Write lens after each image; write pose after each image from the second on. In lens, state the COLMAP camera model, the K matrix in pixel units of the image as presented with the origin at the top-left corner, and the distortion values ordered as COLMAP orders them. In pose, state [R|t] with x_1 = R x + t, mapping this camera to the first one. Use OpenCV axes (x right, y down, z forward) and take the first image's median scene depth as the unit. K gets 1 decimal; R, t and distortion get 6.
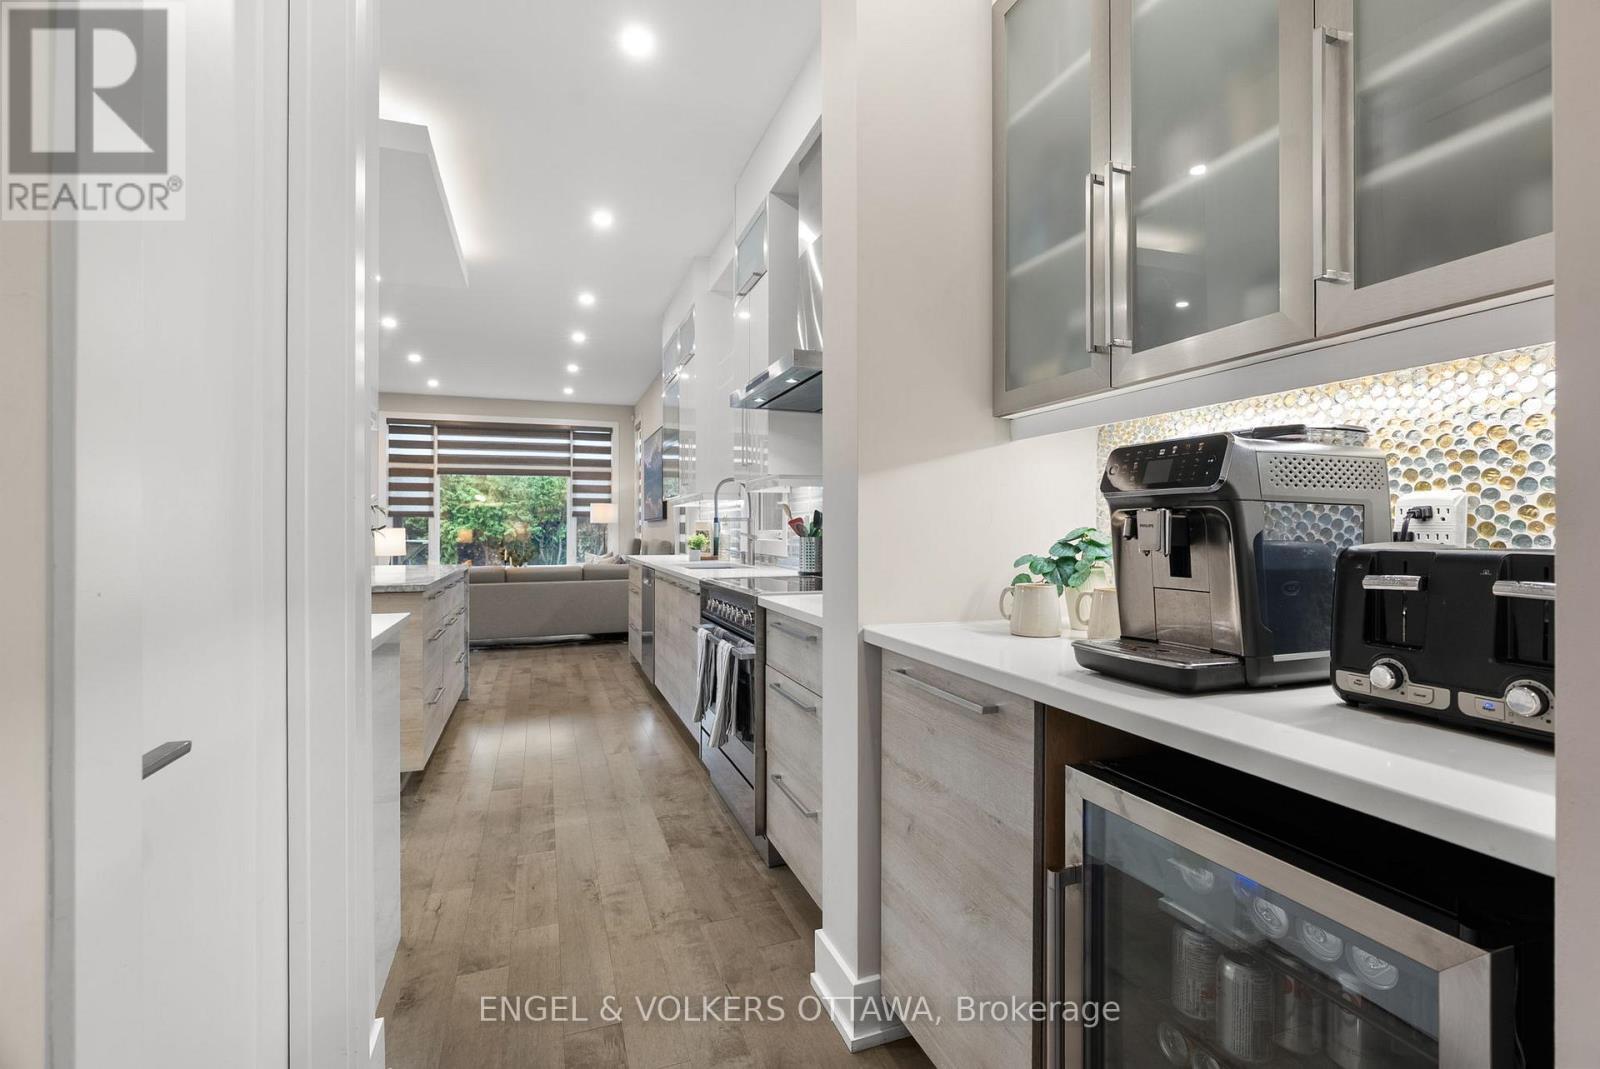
lens RADIAL K [[733.0, 0, 800.3], [0, 733.0, 528.3], [0, 0, 1]] dist [-0.001328, -0.000210]
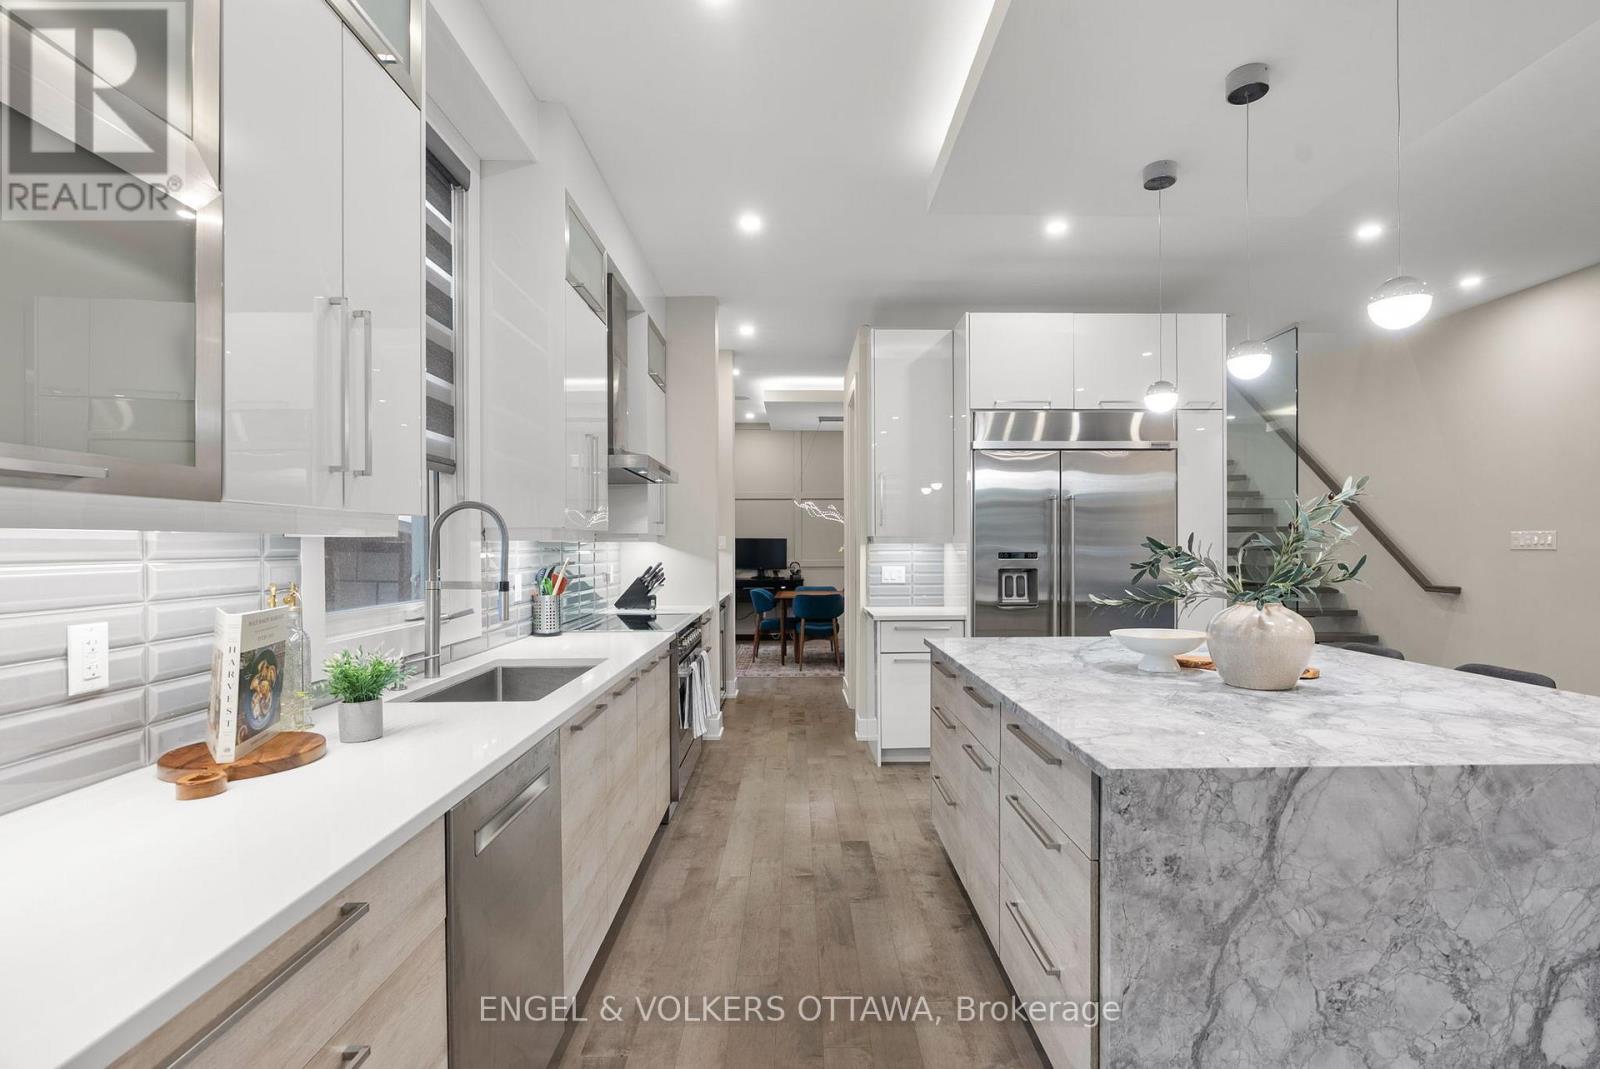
lens RADIAL K [[725.7, 0, 800.0], [0, 725.7, 534.5], [0, 0, 1]] dist [-0.001315, -0.000122]
pose [[-0.944399, 0.006142, 0.328745, -0.214808], [0.002916, 0.999943, -0.010303, -0.020013], [-0.328790, -0.008772, -0.944362, 0.641494]]
